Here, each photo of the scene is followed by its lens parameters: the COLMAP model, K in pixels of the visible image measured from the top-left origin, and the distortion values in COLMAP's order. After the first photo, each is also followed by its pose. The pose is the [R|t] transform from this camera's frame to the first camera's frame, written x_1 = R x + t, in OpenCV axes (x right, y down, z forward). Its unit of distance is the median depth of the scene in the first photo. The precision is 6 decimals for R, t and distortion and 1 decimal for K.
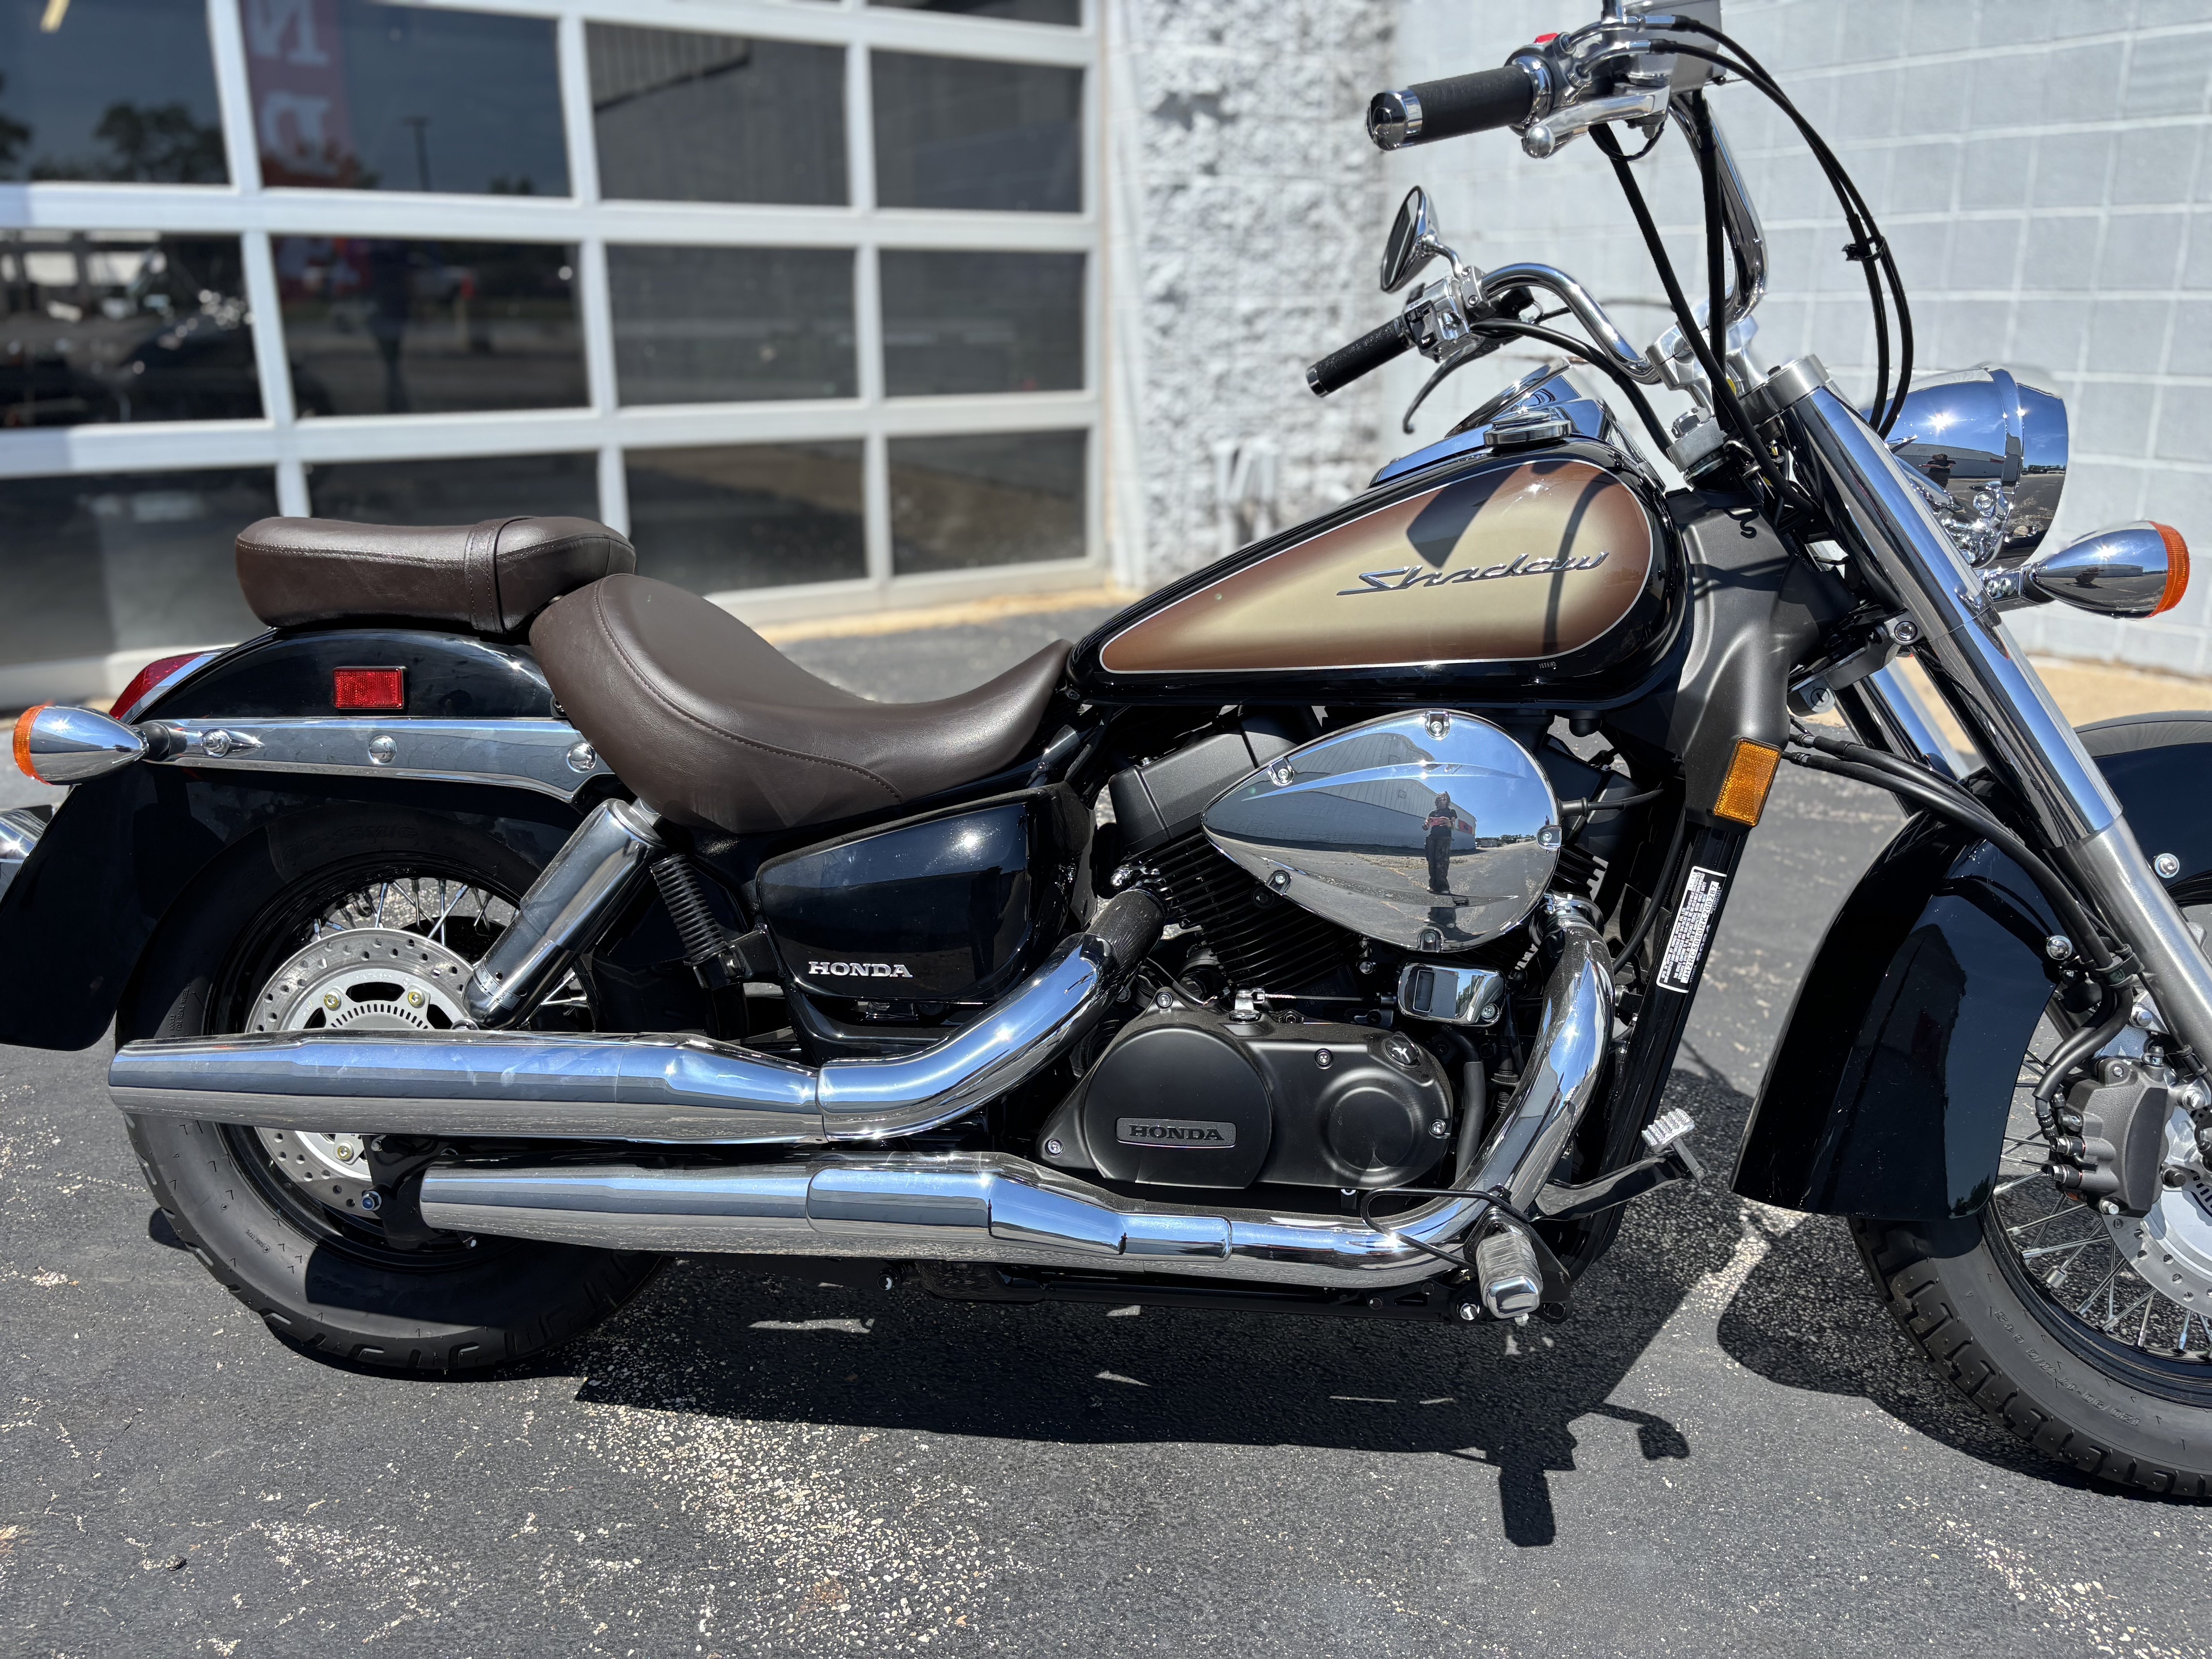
lens RADIAL K [[1687.1, 0, 1121.6], [0, 1687.1, 811.0], [0, 0, 1]] dist [0.041102, -0.049519]
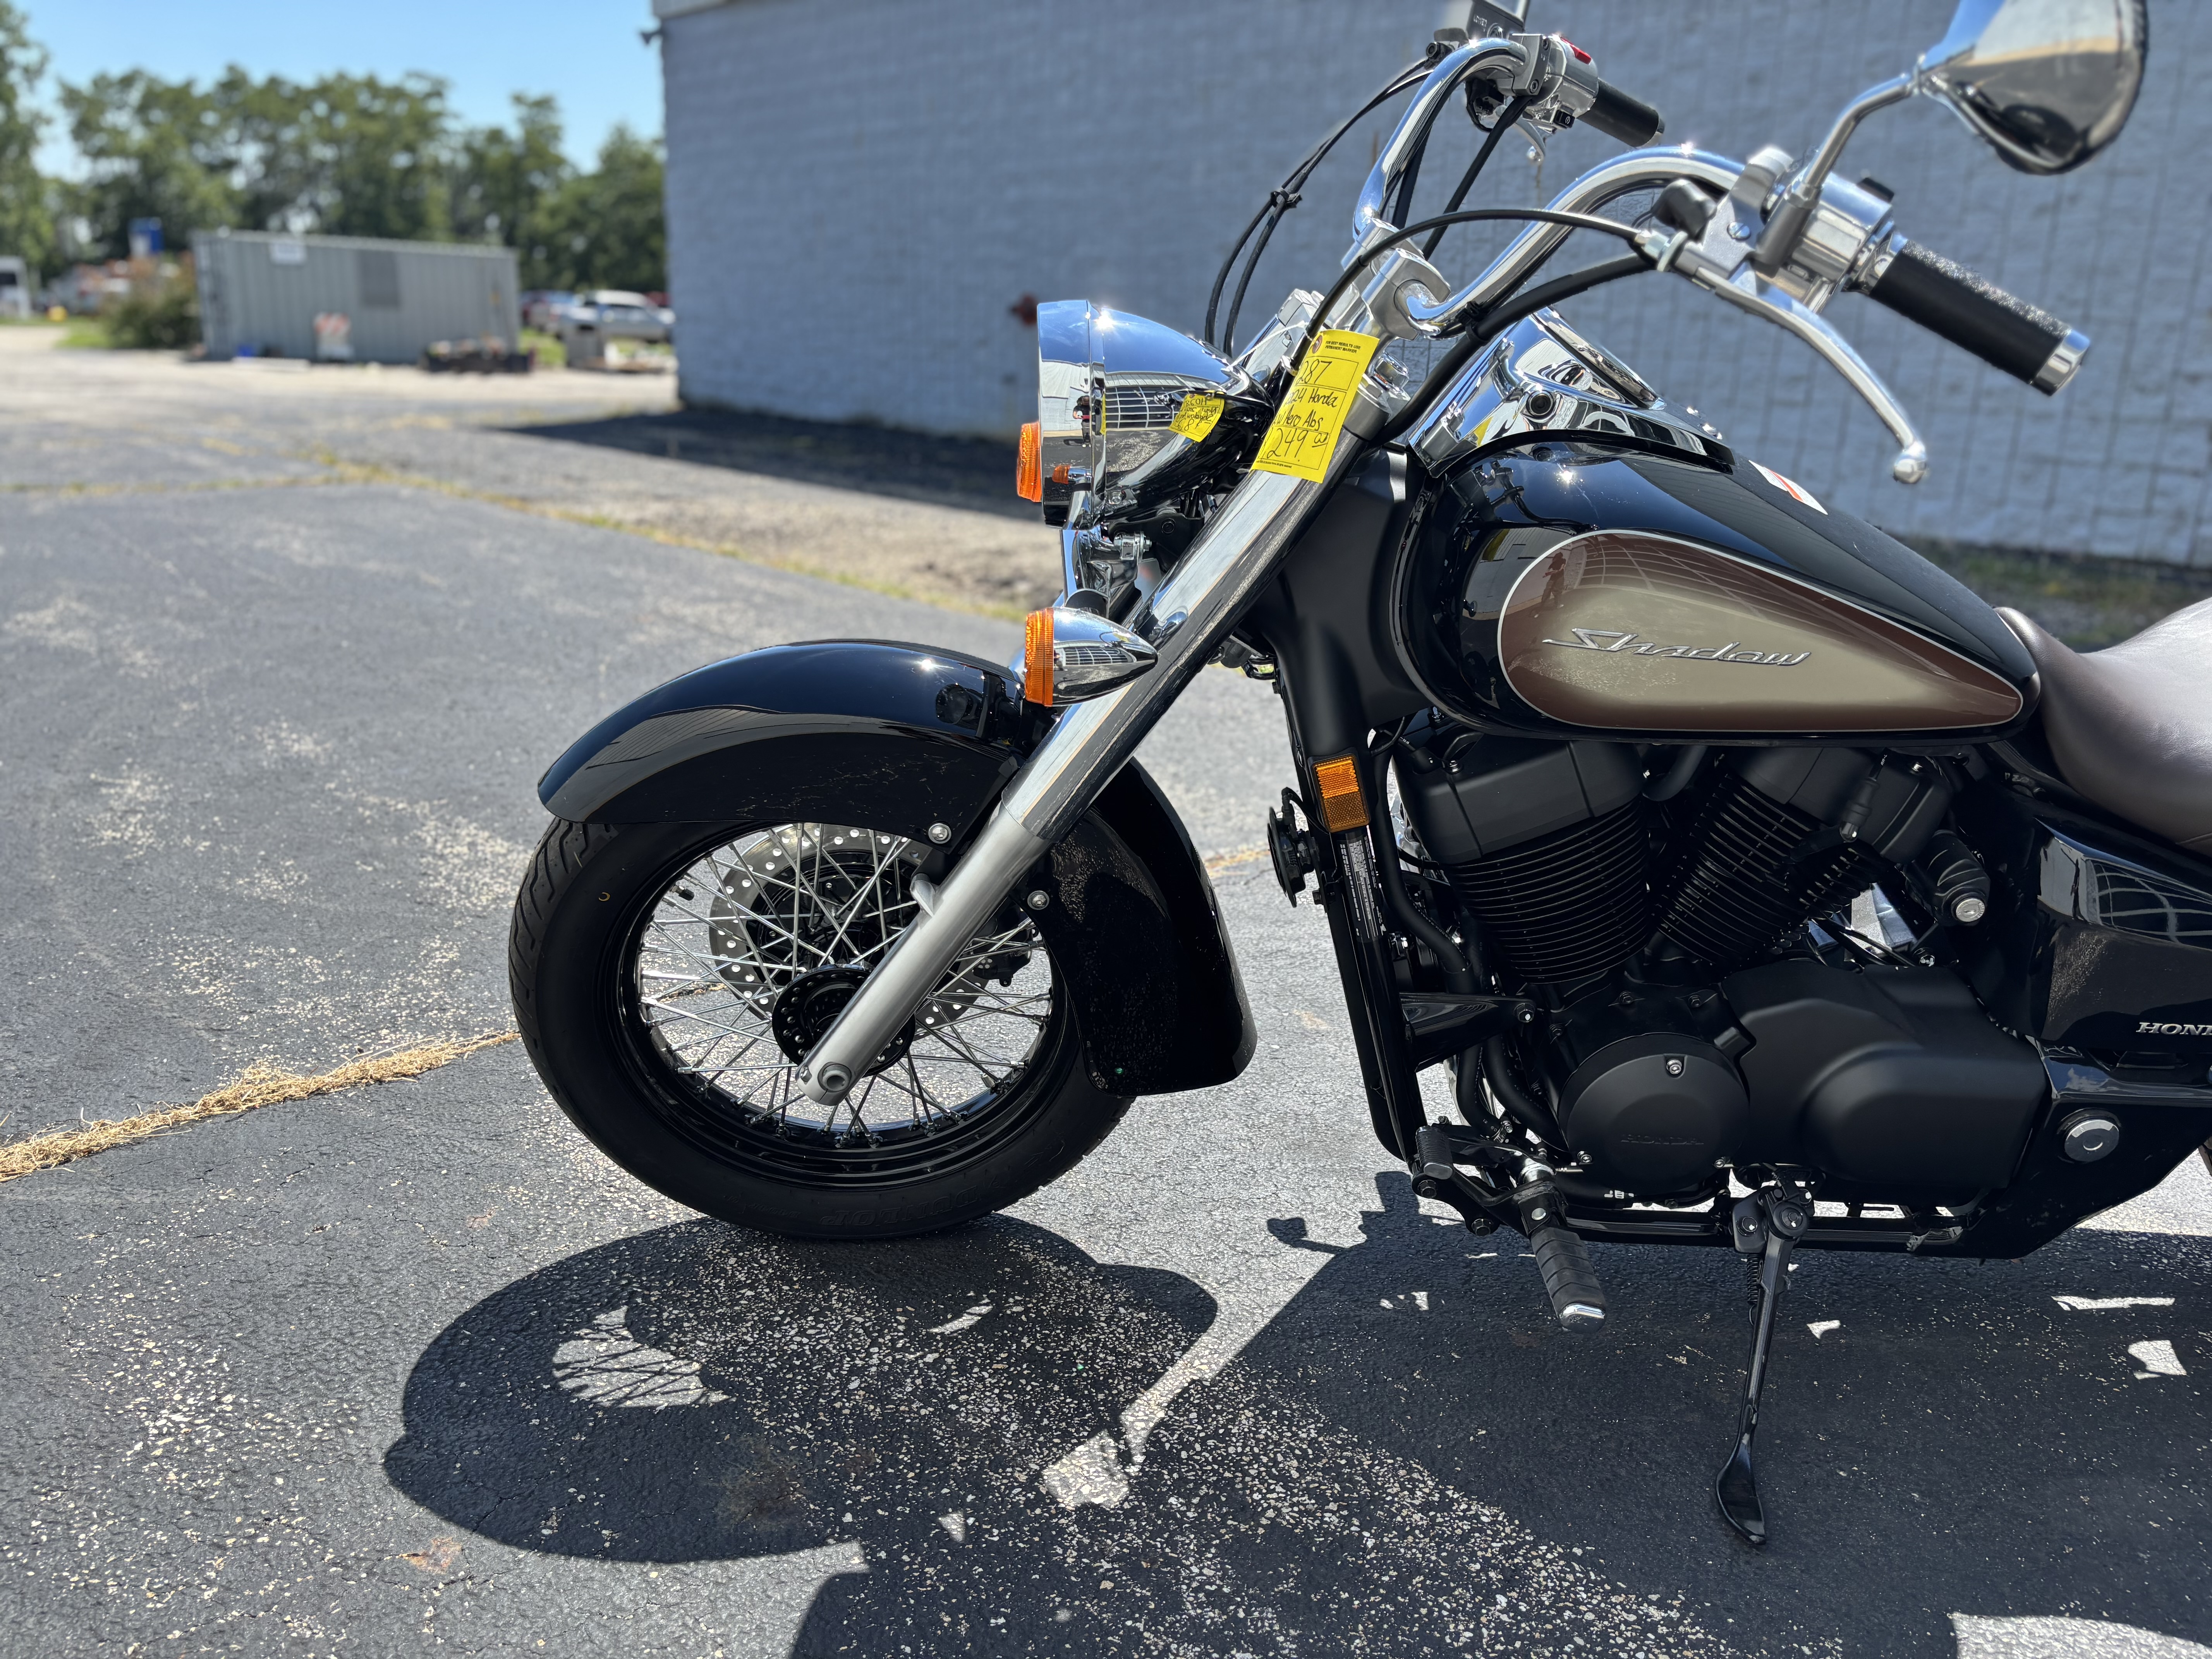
lens RADIAL K [[1687.1, 0, 1094.9], [0, 1687.1, 835.8], [0, 0, 1]] dist [0.041102, -0.049519]
pose [[-0.995461, 0.014856, -0.094009, 0.556788], [-0.040127, 0.830149, 0.556096, -0.501507], [0.086303, 0.557344, -0.825784, 1.802798]]
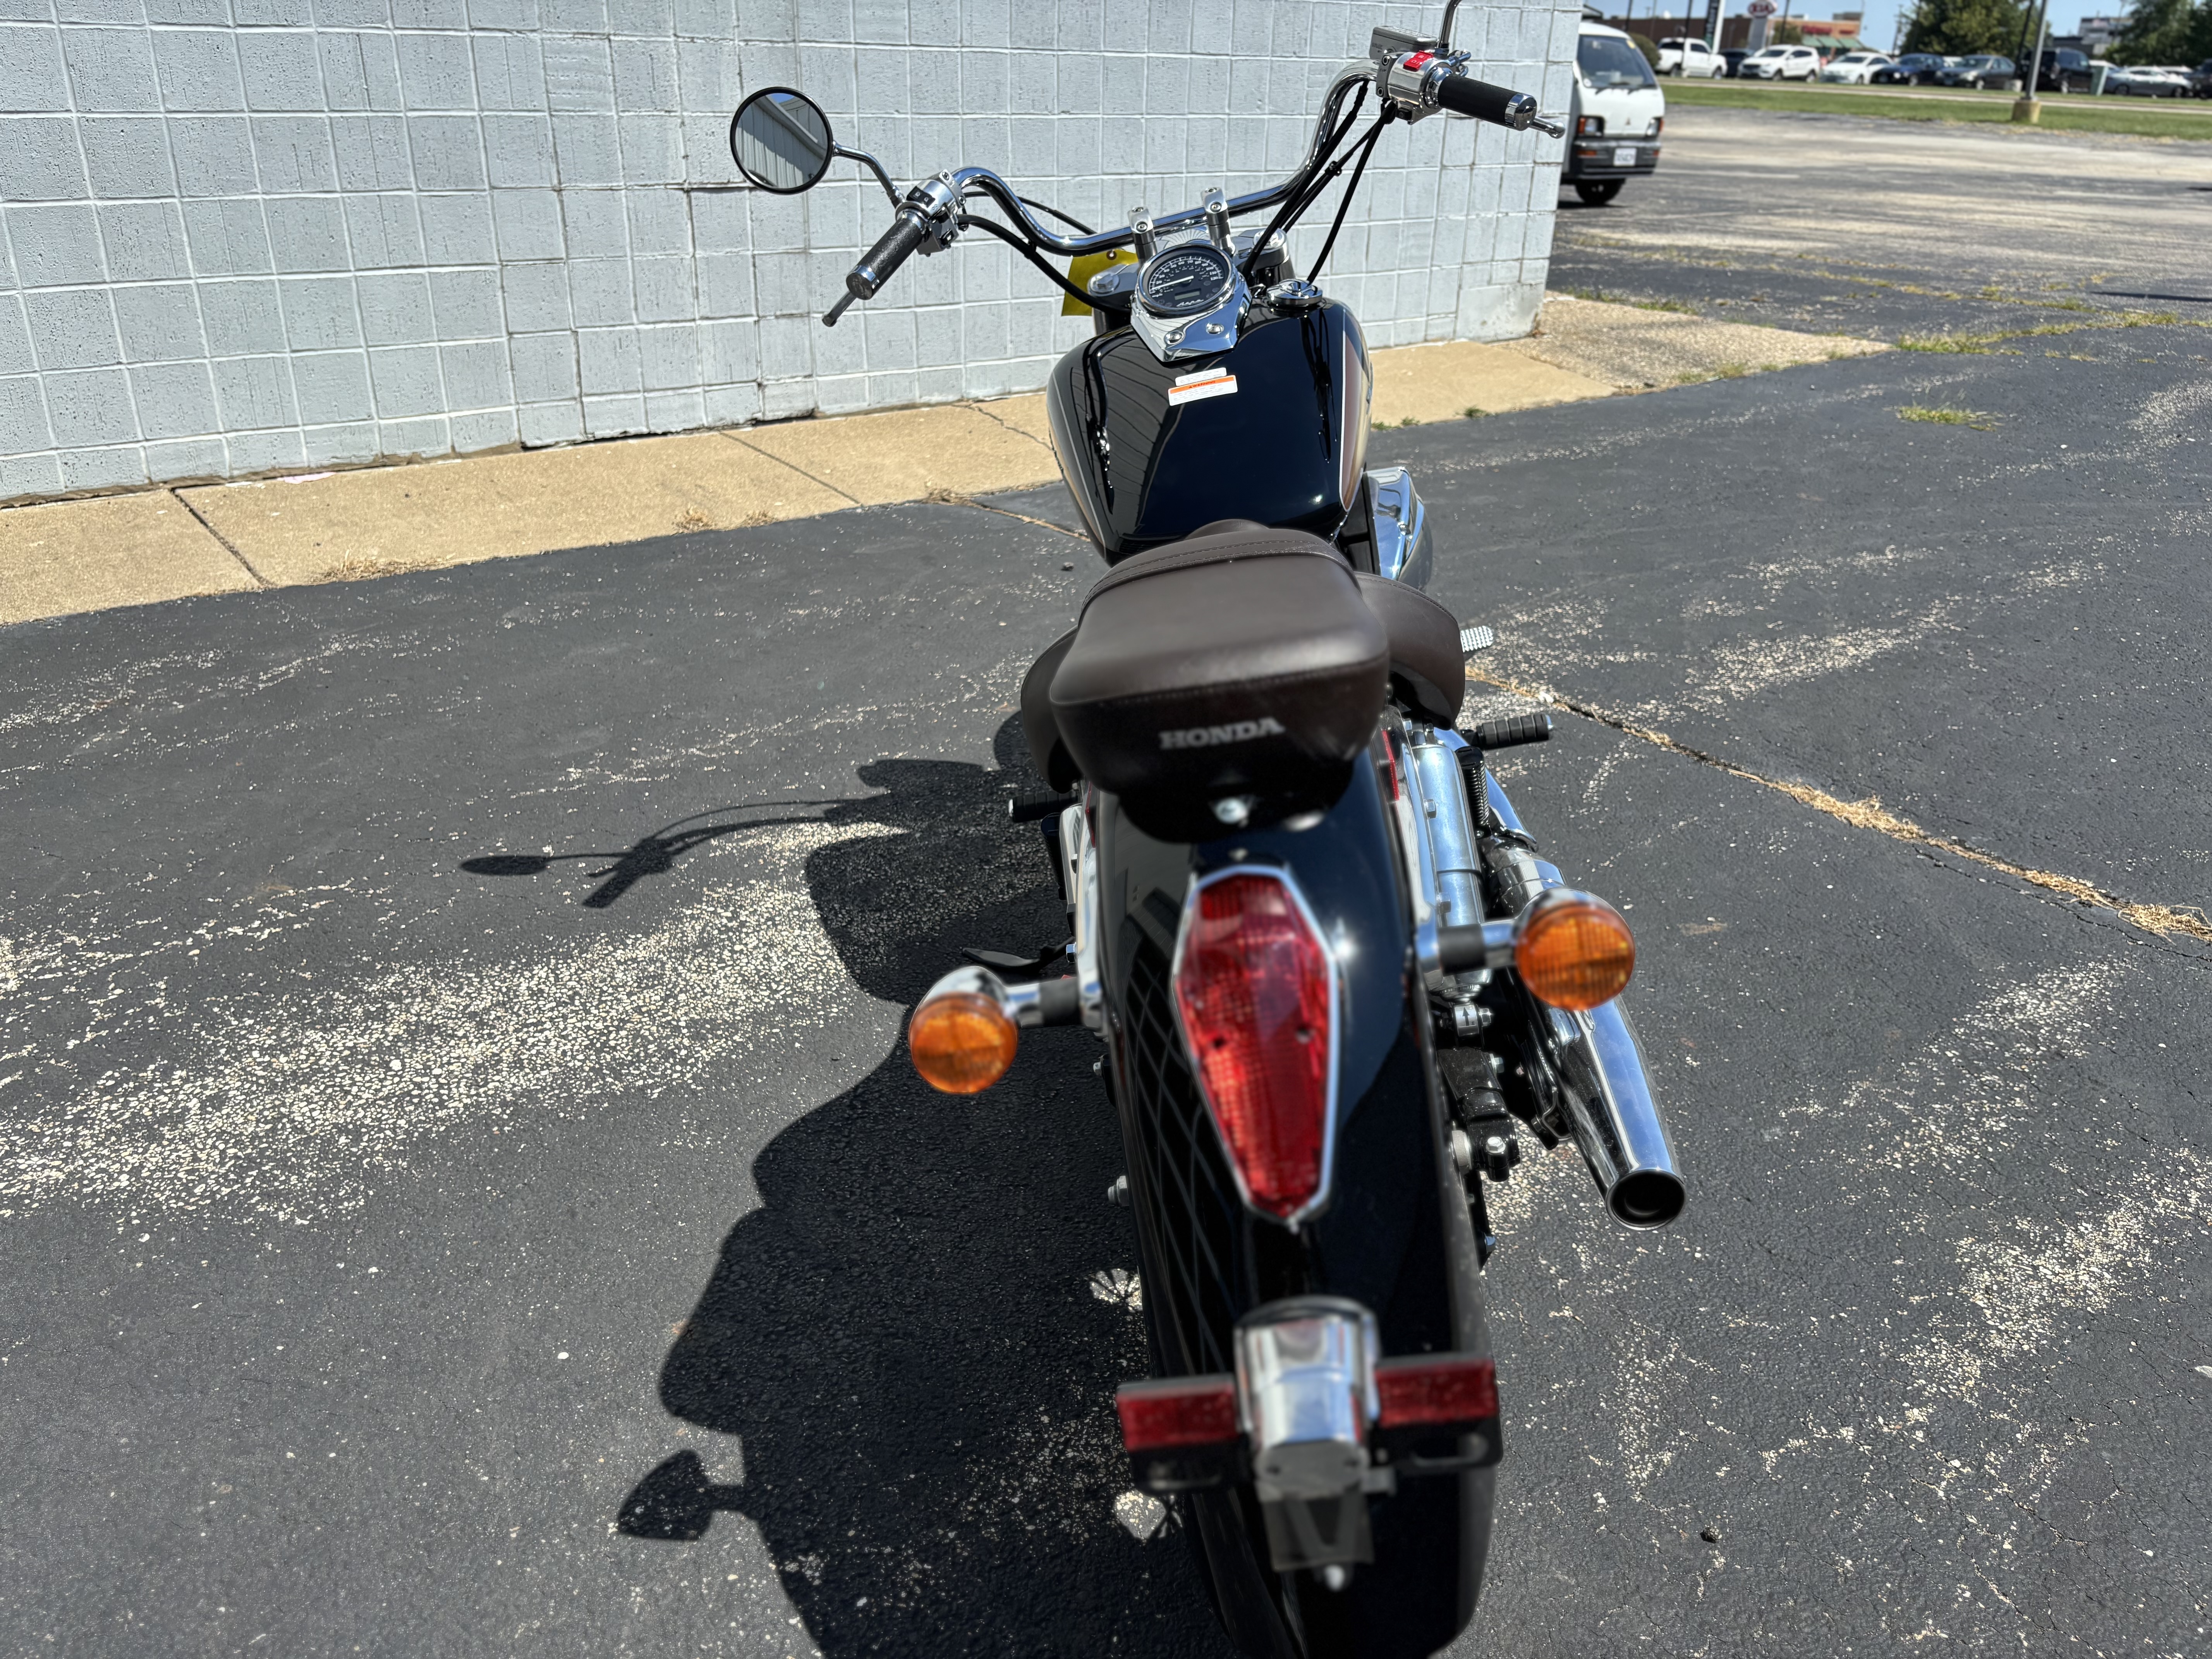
lens RADIAL K [[1687.1, 0, 1089.3], [0, 1687.1, 815.5], [0, 0, 1]] dist [0.041102, -0.049519]
pose [[-0.057845, -0.398608, 0.915295, -1.203710], [0.270417, 0.876299, 0.398715, -0.422778], [-0.961004, 0.270575, 0.057101, 1.088950]]
